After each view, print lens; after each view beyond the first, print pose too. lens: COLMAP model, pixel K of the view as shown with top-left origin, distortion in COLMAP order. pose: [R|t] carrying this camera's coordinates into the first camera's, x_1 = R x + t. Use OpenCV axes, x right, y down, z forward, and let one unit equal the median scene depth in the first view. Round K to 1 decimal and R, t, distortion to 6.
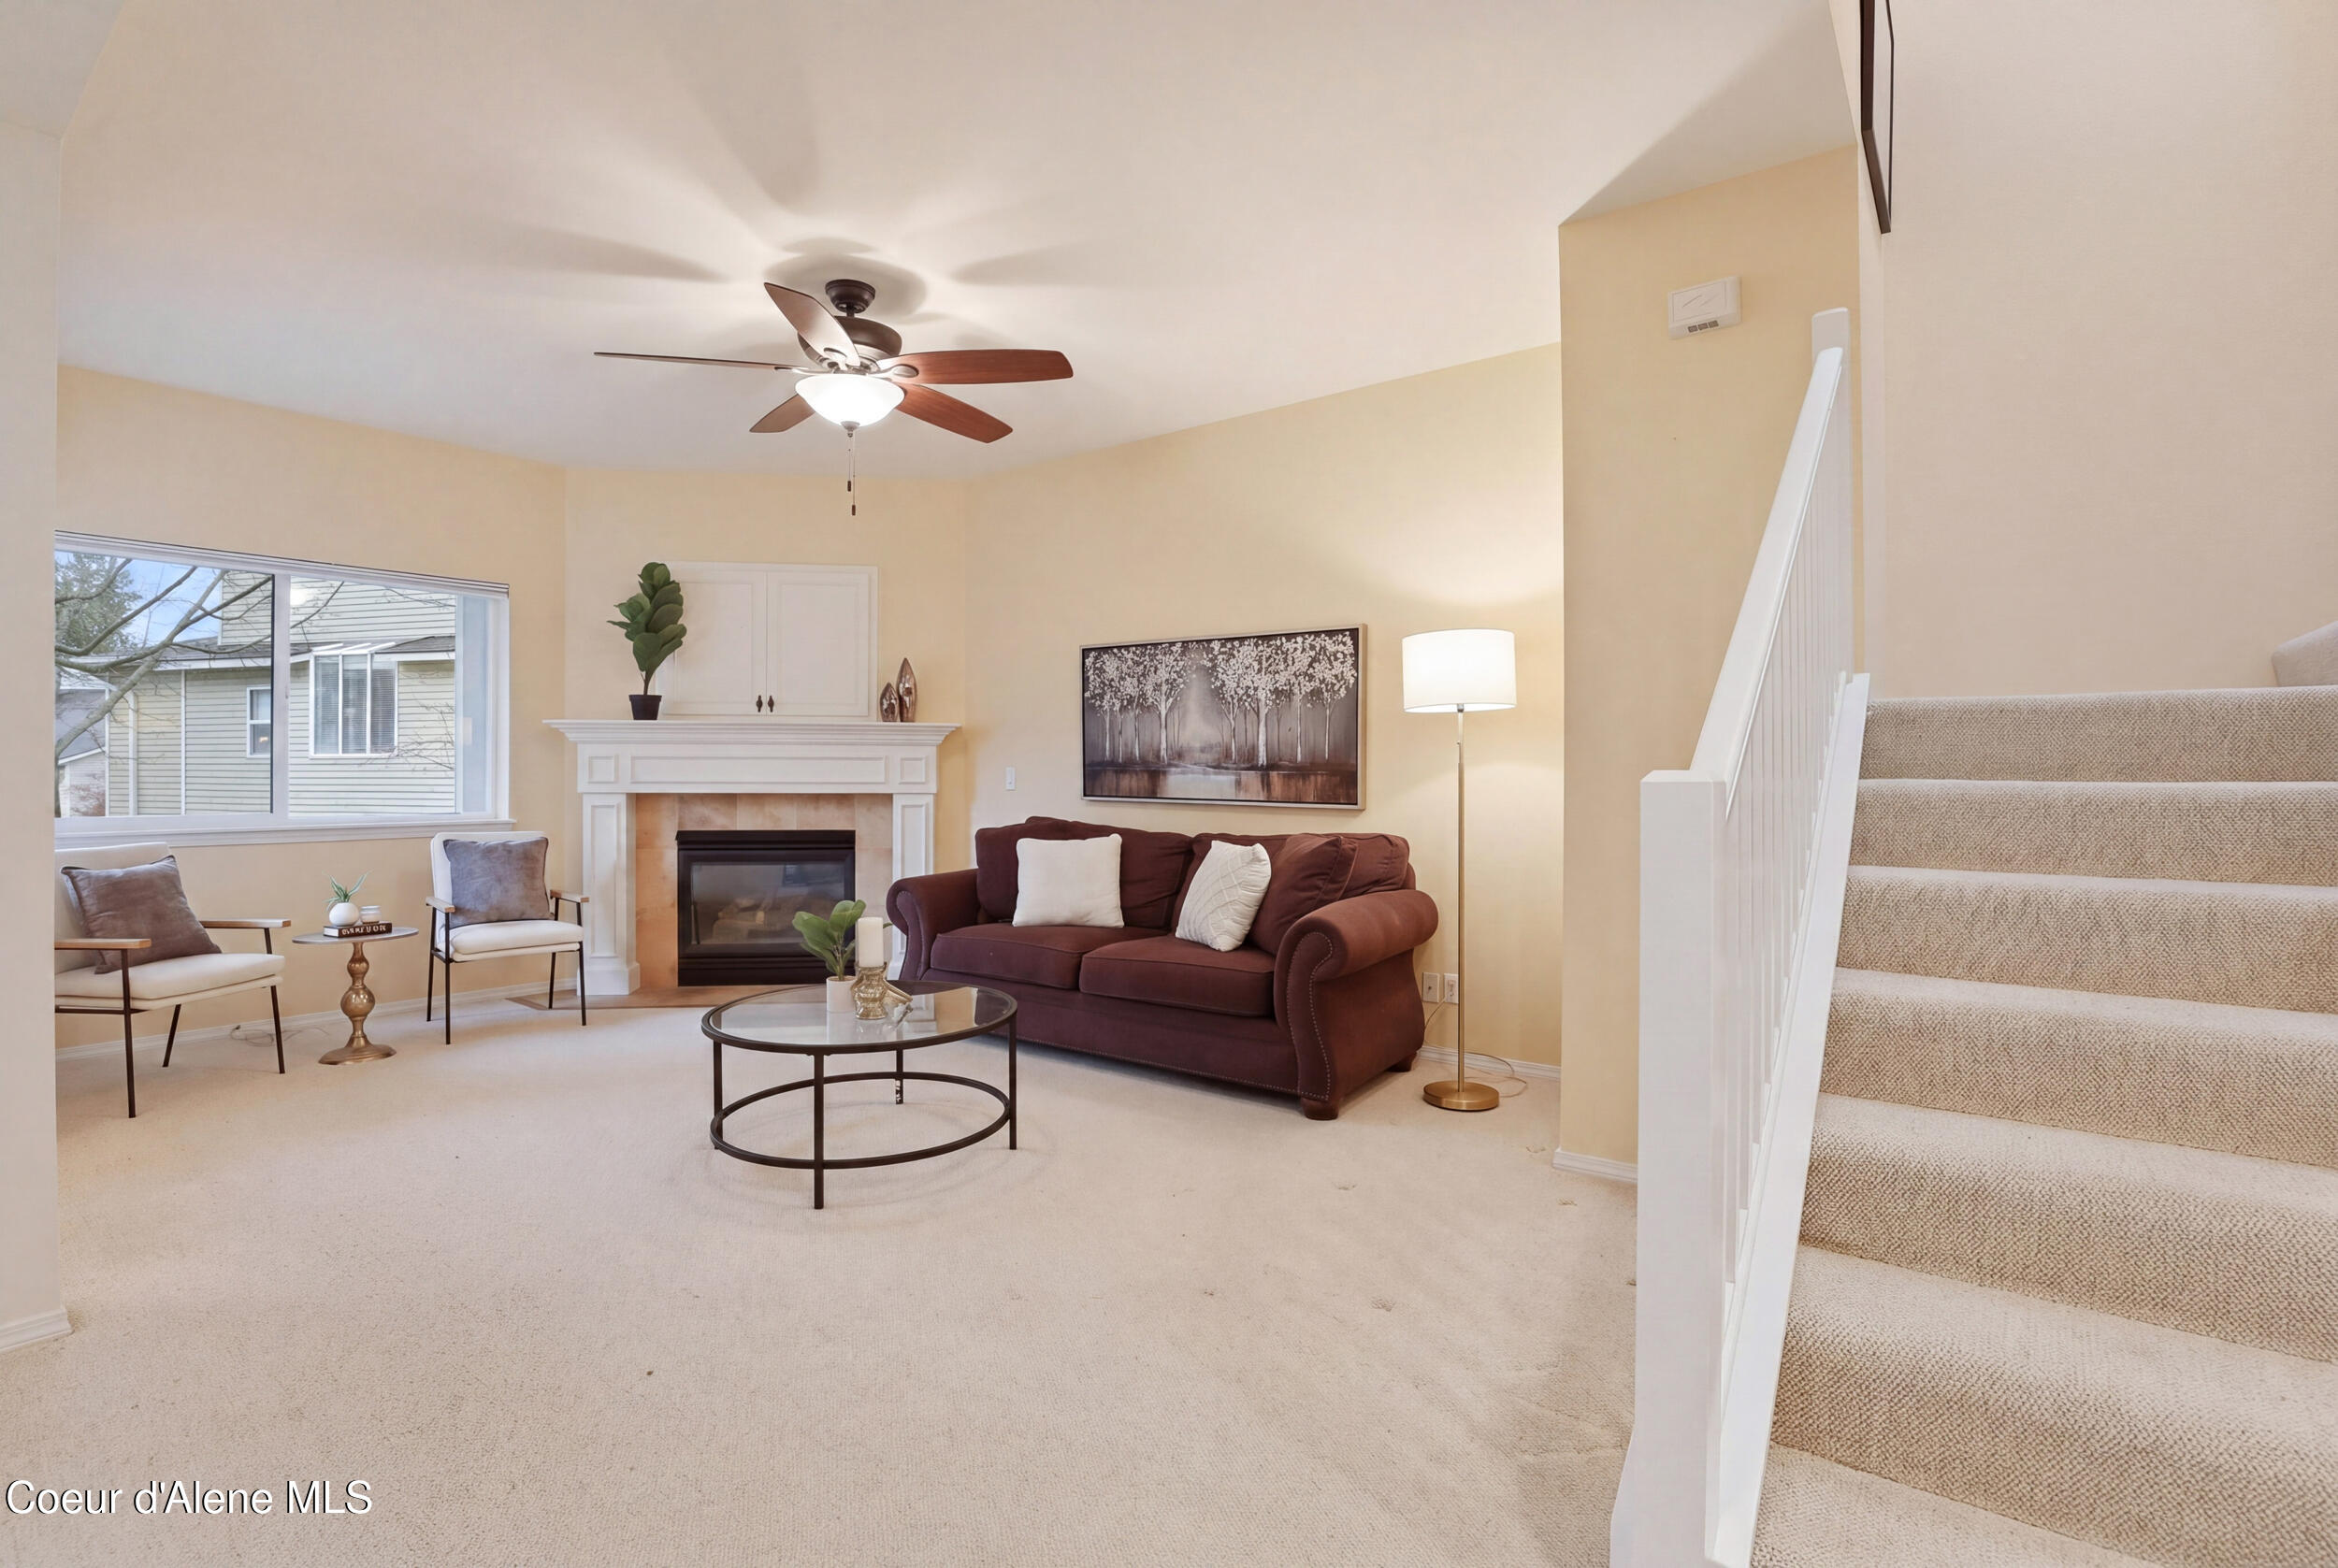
lens RADIAL K [[1093.9, 0, 1176.9], [0, 1093.9, 780.9], [0, 0, 1]] dist [-0.033176, 0.002052]
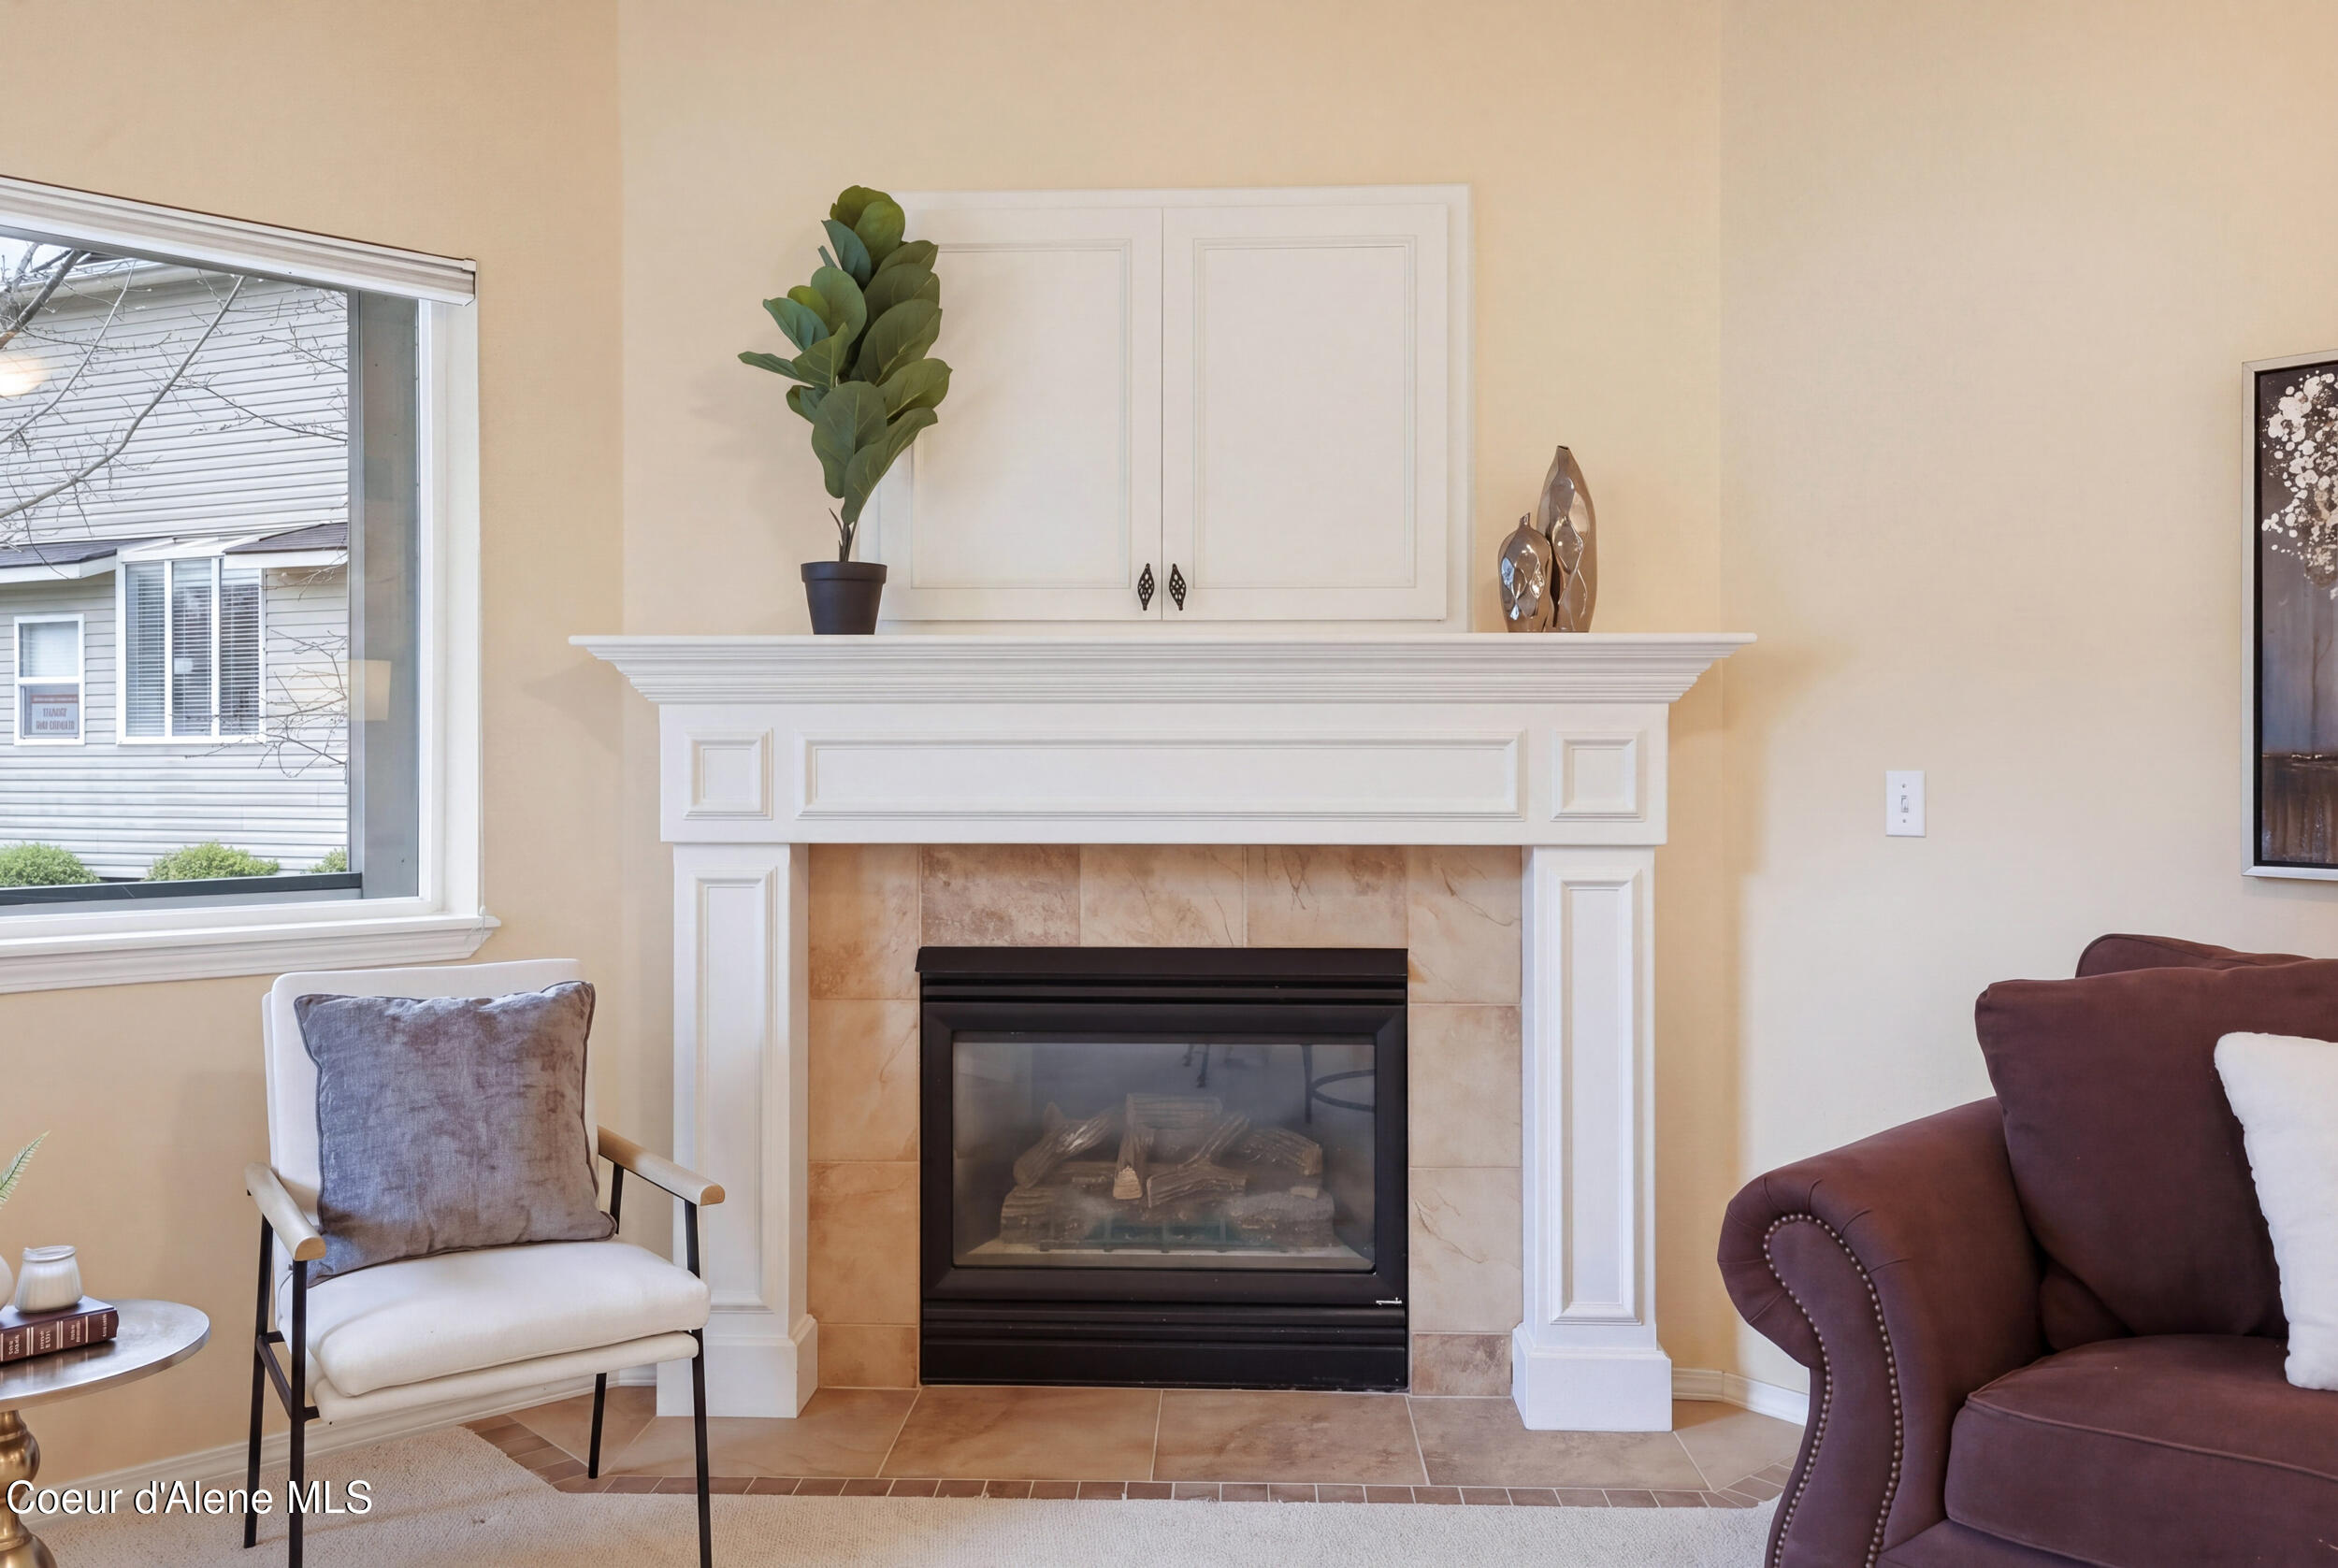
lens RADIAL K [[1882.5, 0, 1174.0], [0, 1882.5, 772.8], [0, 0, 1]] dist [0.017030, 0.011509]
pose [[0.982798, -0.001098, -0.184680, -0.291700], [0.000445, 0.999994, -0.003577, -0.010017], [0.184683, 0.003433, 0.982792, 0.451680]]
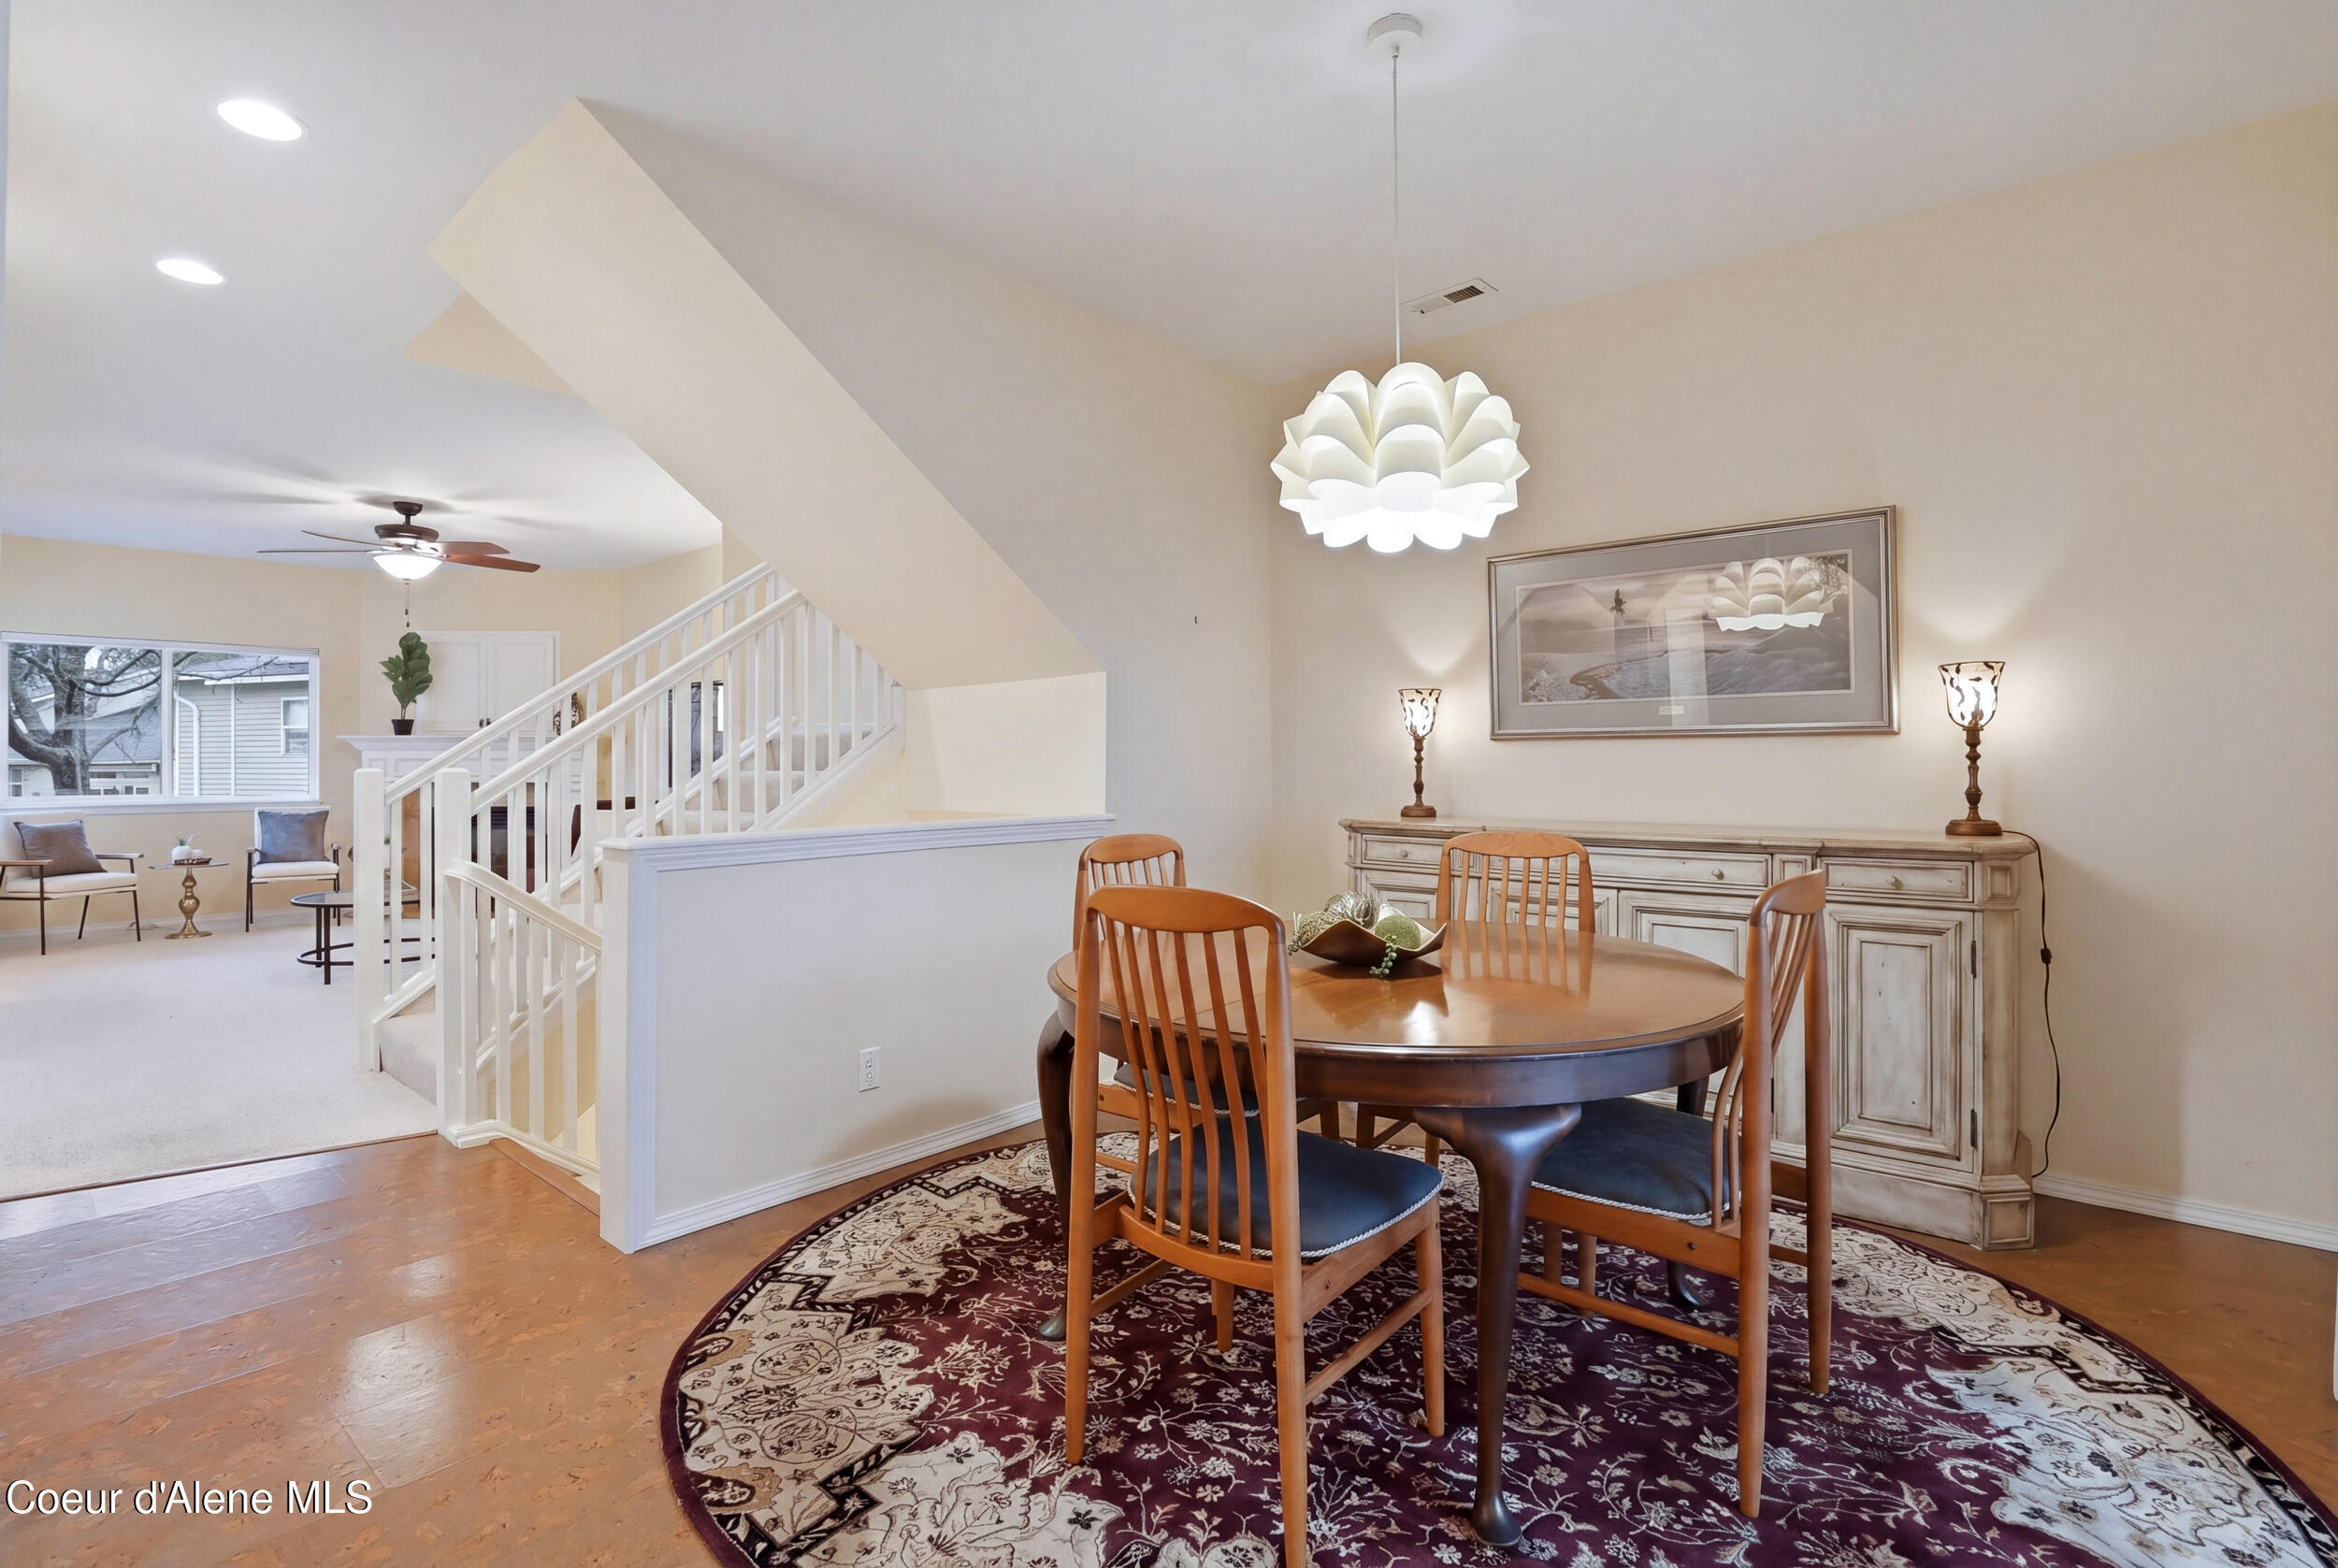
lens RADIAL K [[1093.9, 0, 1169.6], [0, 1093.9, 758.1], [0, 0, 1]] dist [-0.033176, 0.002052]
pose [[0.997767, -0.009339, -0.066133, 0.751572], [0.008612, 0.999899, -0.011269, 0.003641], [0.066232, 0.010674, 0.997747, -0.491505]]
